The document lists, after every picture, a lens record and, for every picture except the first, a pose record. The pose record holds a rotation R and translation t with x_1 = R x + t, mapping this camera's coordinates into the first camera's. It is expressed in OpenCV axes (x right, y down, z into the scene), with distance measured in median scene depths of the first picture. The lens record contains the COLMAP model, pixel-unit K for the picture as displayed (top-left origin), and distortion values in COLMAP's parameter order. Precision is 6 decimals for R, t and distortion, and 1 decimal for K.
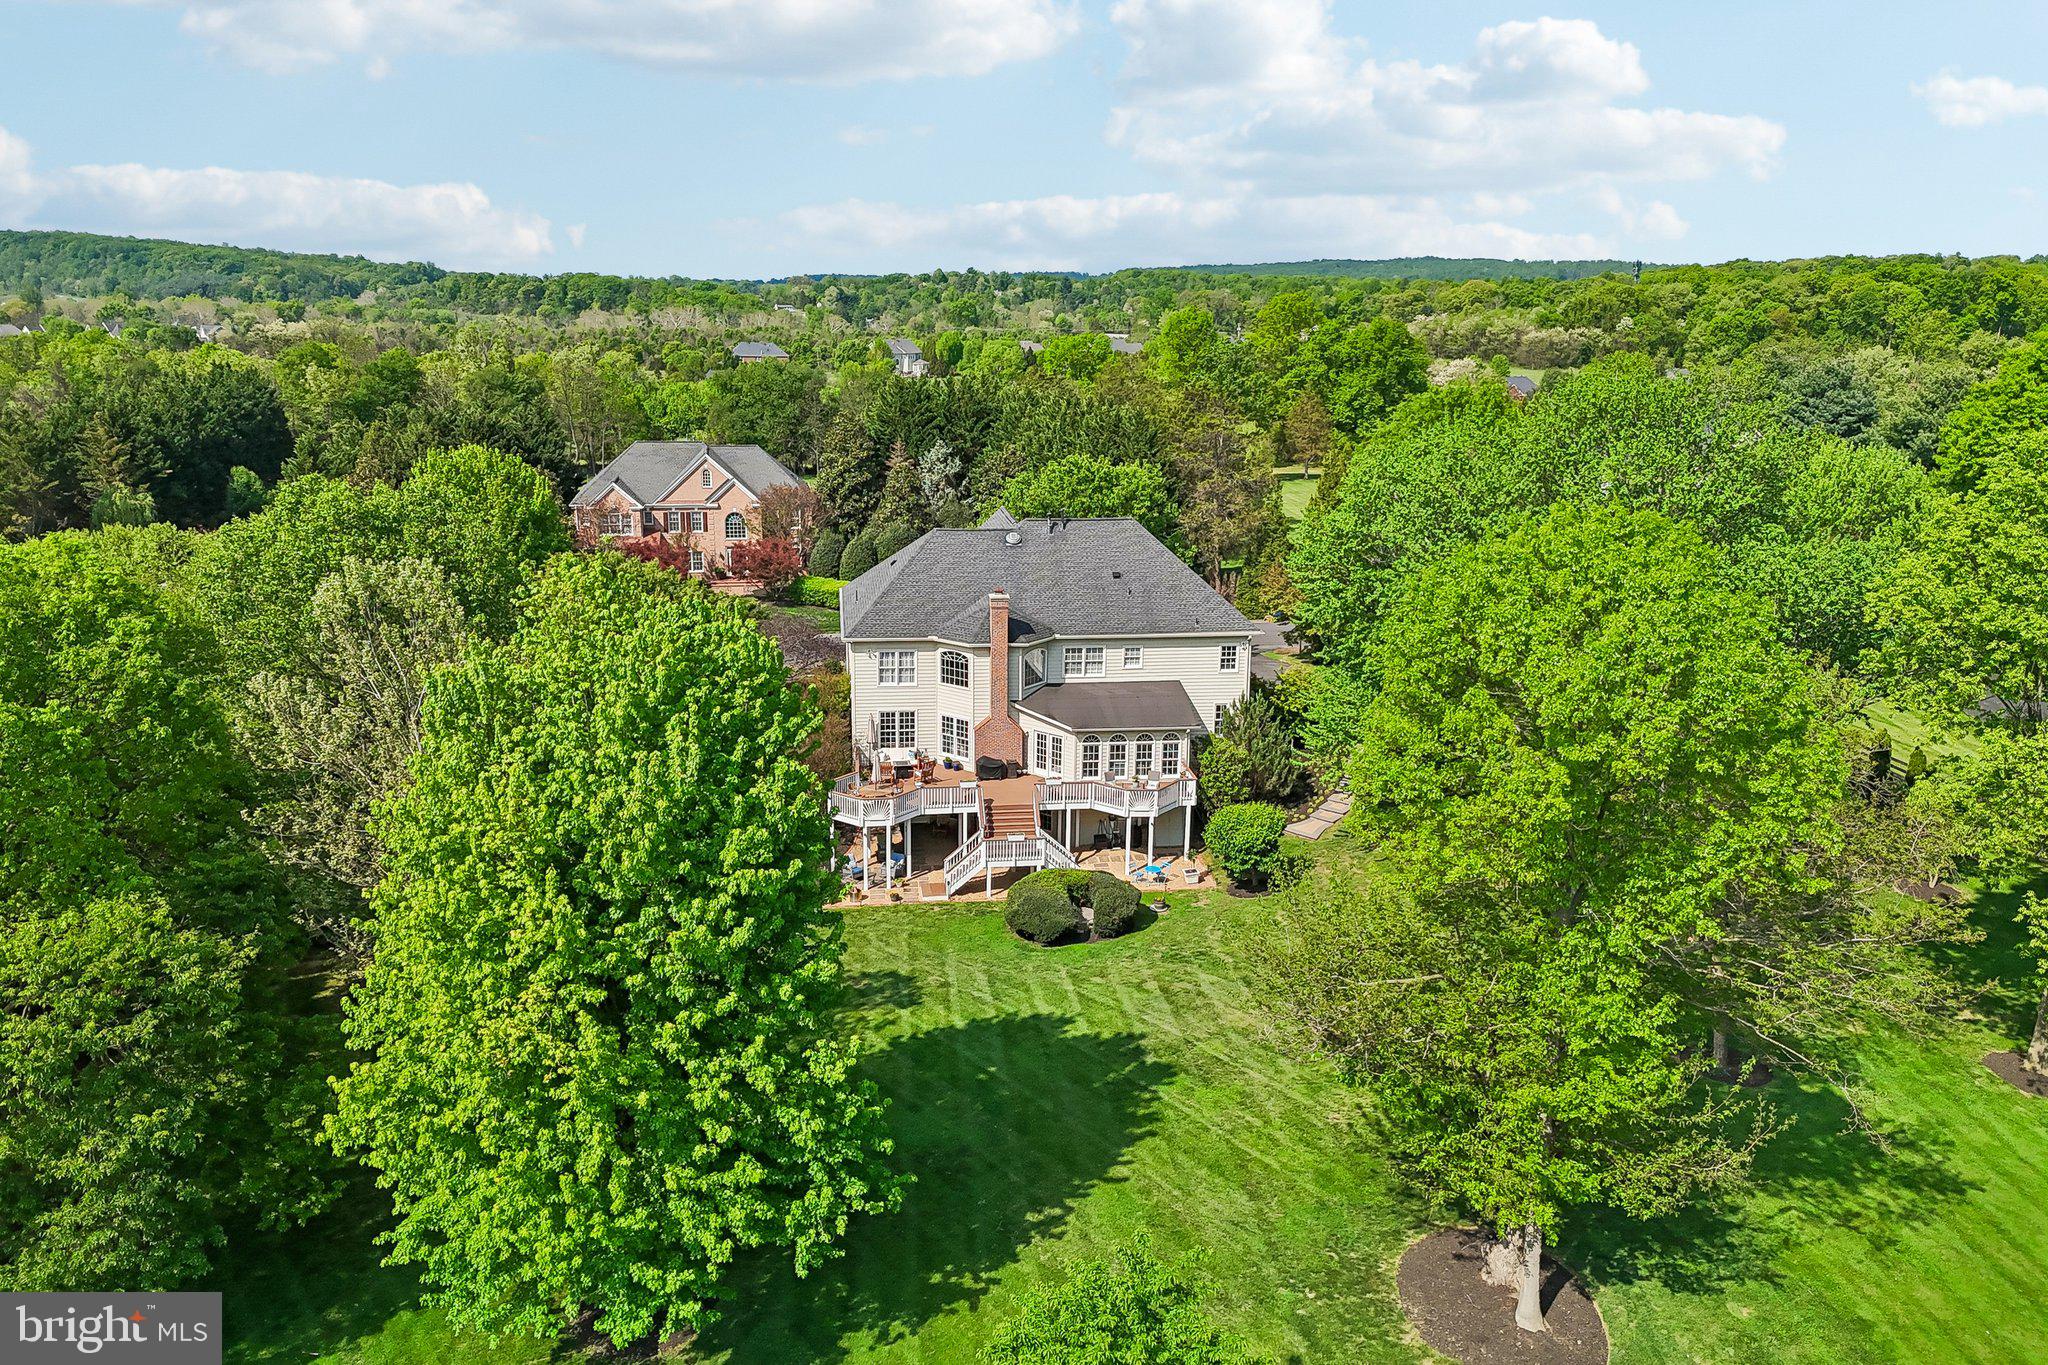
lens RADIAL K [[1508.4, 0, 1028.6], [0, 1508.4, 694.3], [0, 0, 1]] dist [0.075289, -0.075609]
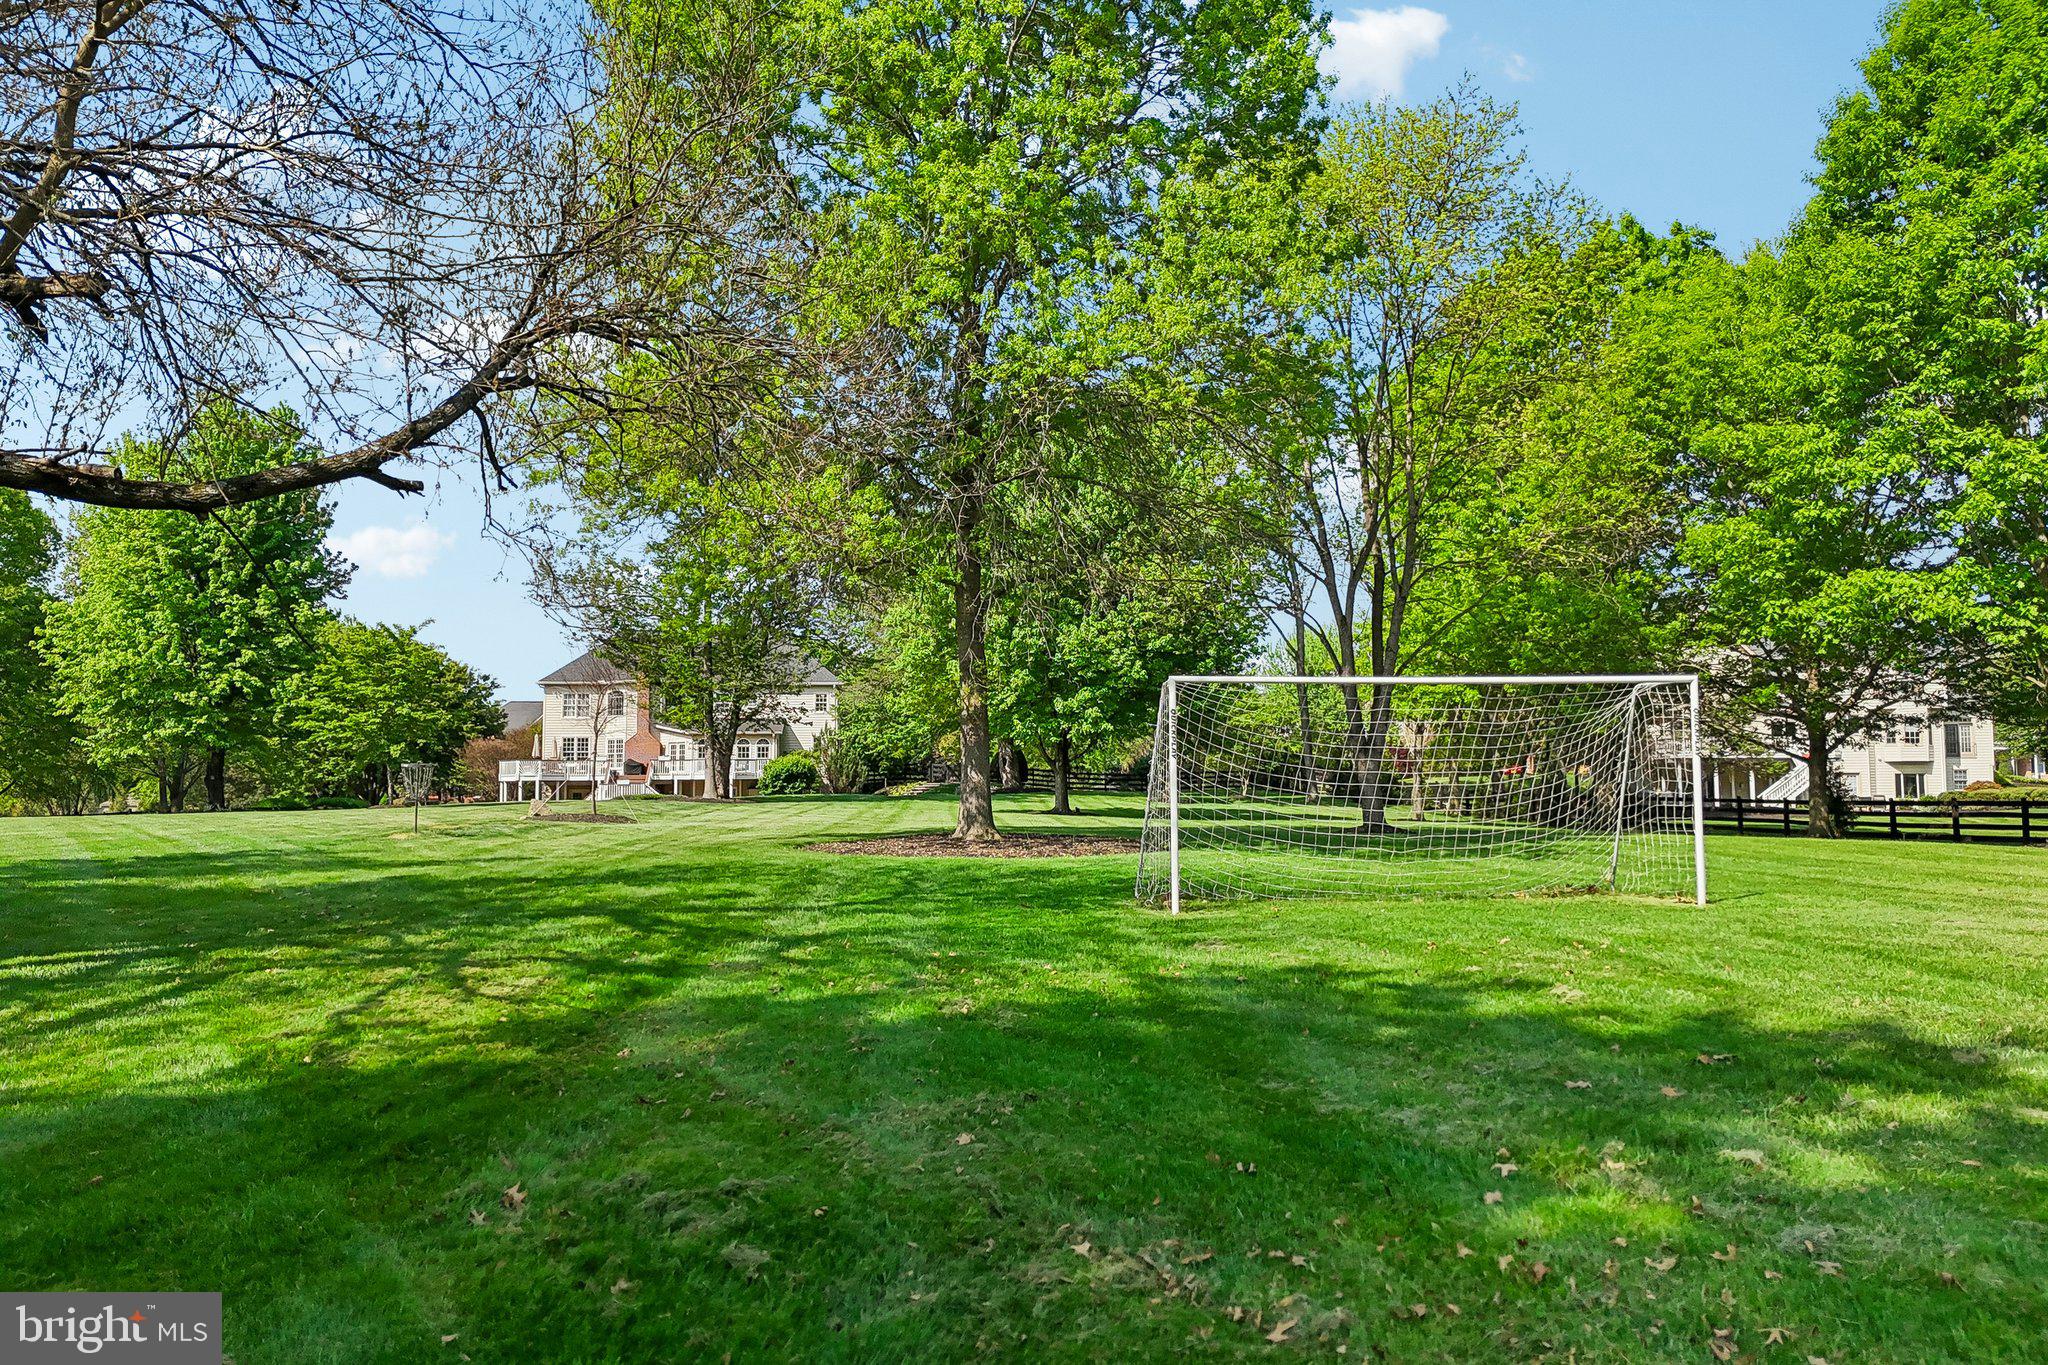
lens RADIAL K [[1508.4, 0, 1029.5], [0, 1508.4, 677.1], [0, 0, 1]] dist [0.075289, -0.075609]
pose [[0.999639, -0.017374, -0.020496, 0.363382], [0.009729, 0.945099, -0.326640, 0.422002], [0.025045, 0.326323, 0.944926, -0.341909]]
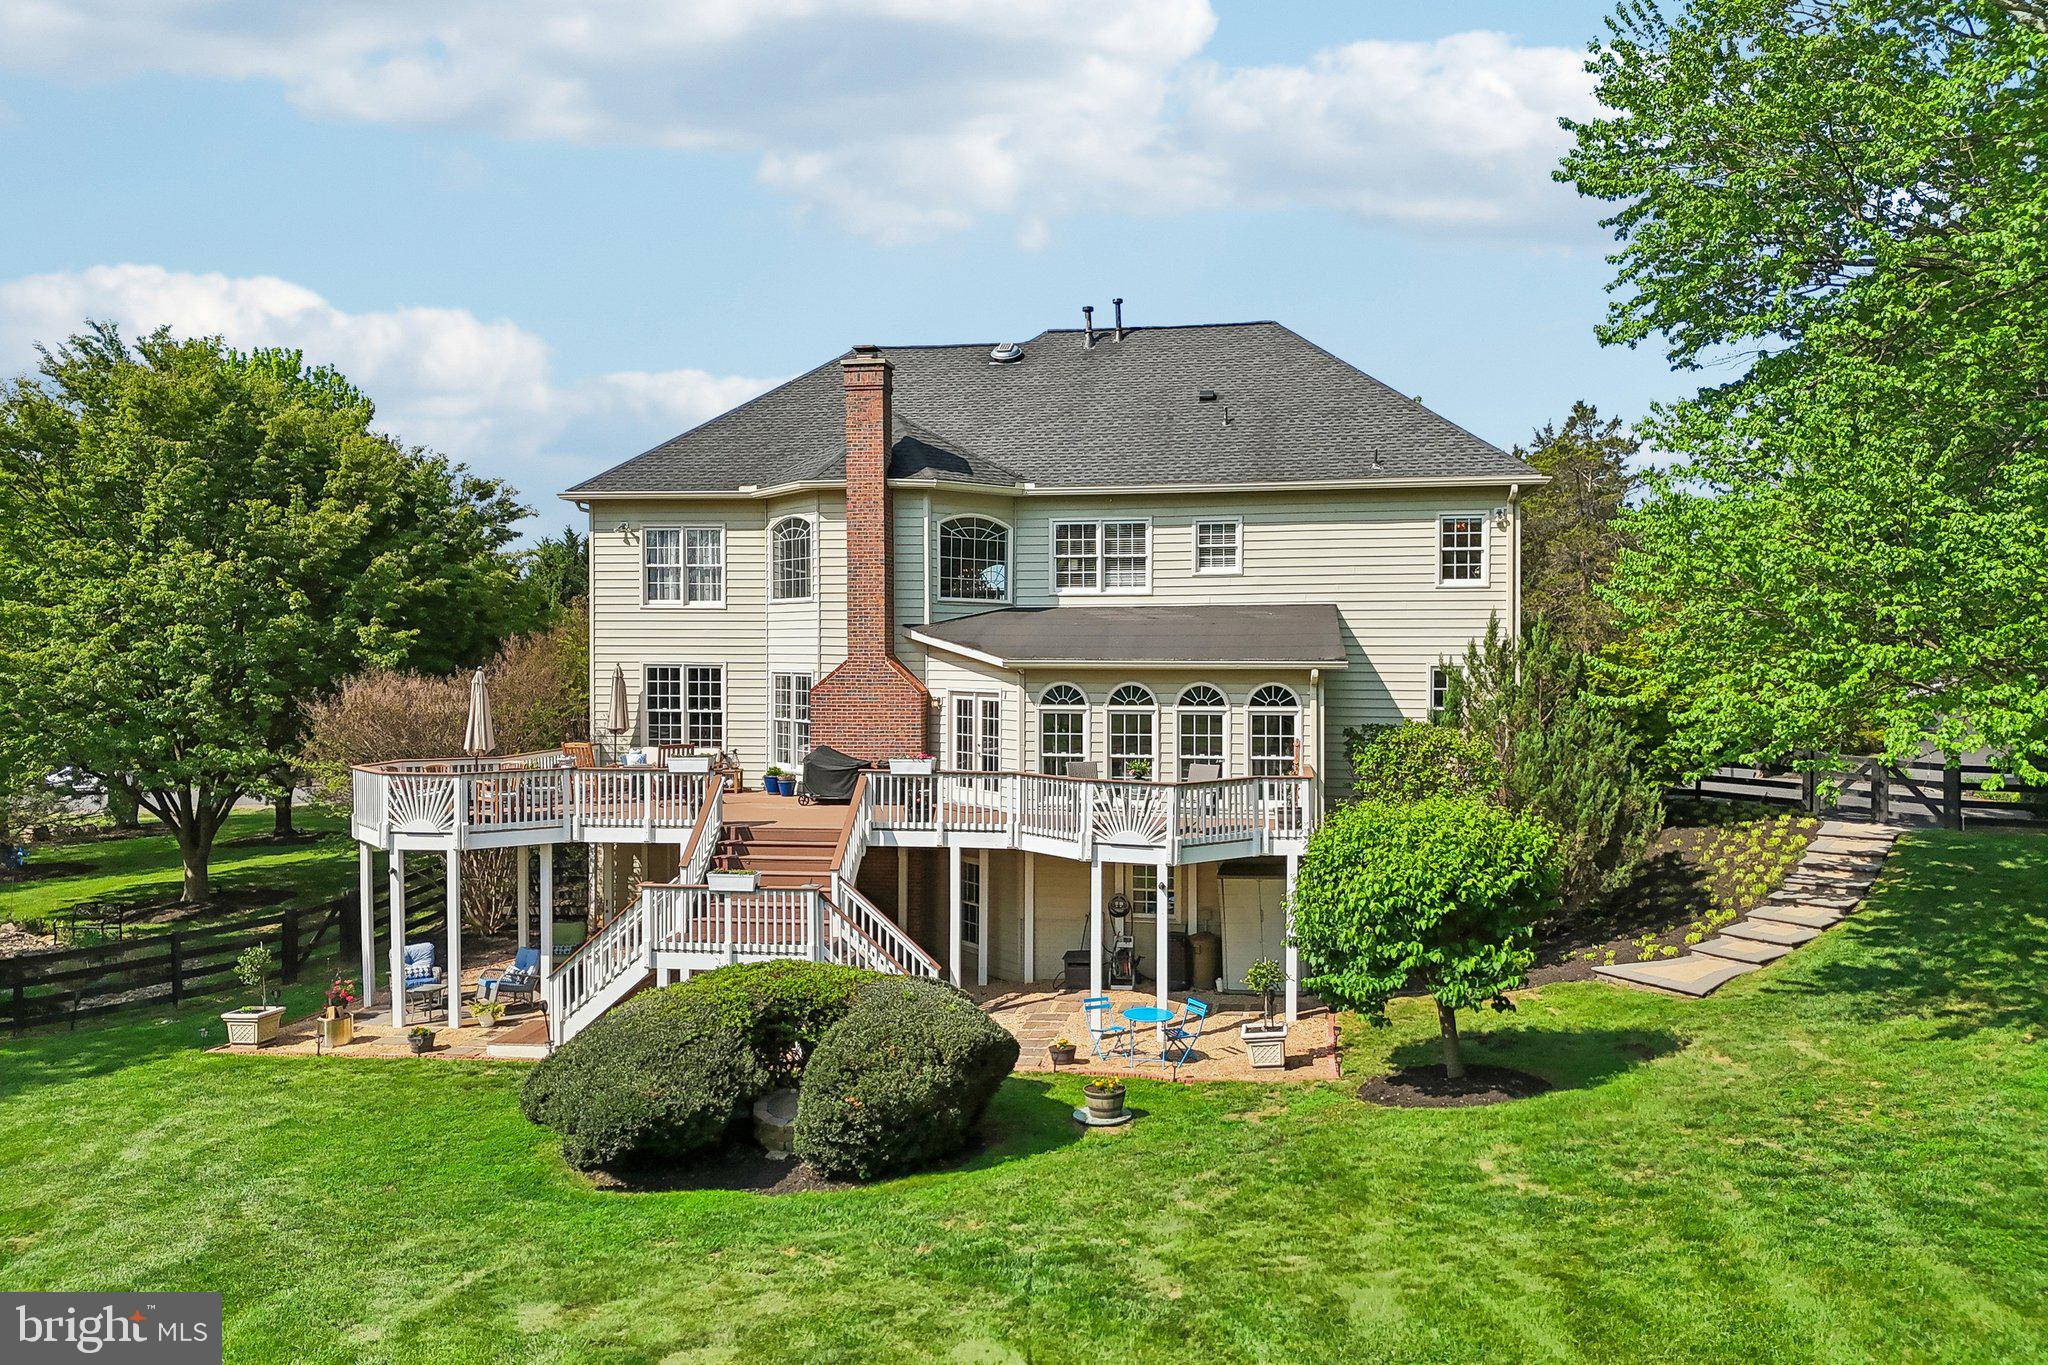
lens RADIAL K [[1508.4, 0, 1027.9], [0, 1508.4, 687.1], [0, 0, 1]] dist [0.075289, -0.075609]
pose [[0.958728, -0.002846, -0.284312, 0.138770], [-0.062891, 0.973058, -0.221817, 0.110546], [0.277283, 0.230542, 0.932719, 0.606481]]
